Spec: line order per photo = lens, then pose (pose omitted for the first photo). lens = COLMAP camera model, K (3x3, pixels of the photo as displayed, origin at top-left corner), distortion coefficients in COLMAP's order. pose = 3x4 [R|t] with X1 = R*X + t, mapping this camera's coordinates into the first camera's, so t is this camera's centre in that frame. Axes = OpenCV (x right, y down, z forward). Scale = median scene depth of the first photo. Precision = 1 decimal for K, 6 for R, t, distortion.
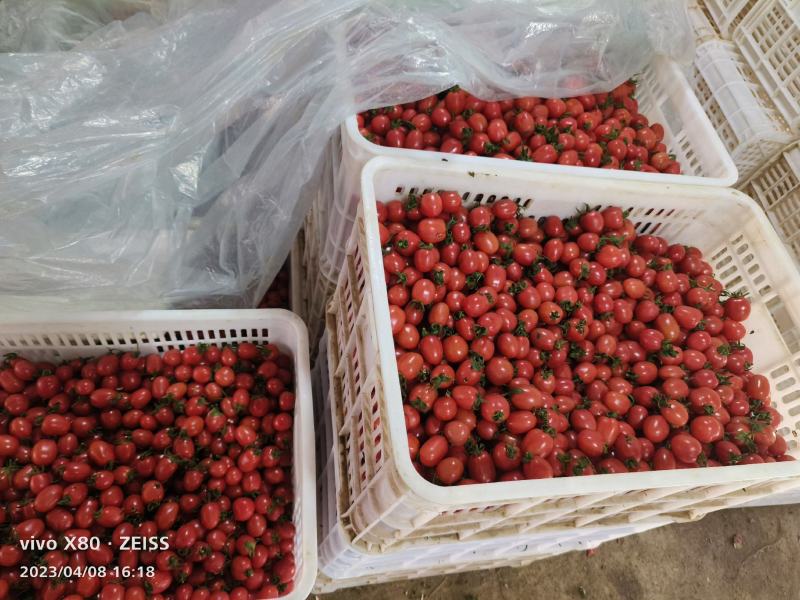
lens RADIAL K [[594.0, 0, 400.0], [0, 594.0, 300.0], [0, 0, 1]] dist [0.003103, -0.002416]
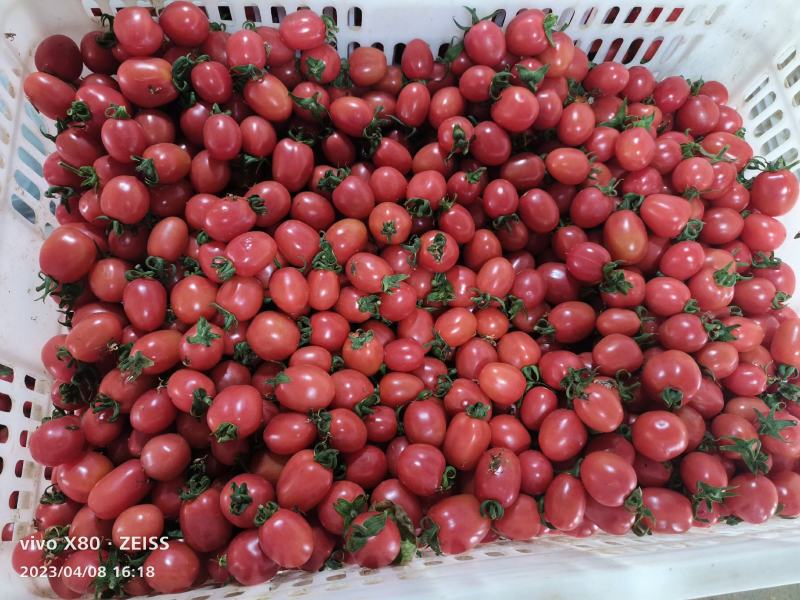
lens RADIAL K [[601.6, 0, 400.4], [0, 601.6, 313.9], [0, 0, 1]] dist [-0.004419, -0.000719]
pose [[0.987294, -0.022348, -0.157324, 0.335077], [0.055681, 0.975944, 0.210793, -0.012343], [0.148829, -0.216875, 0.964788, 0.424242]]
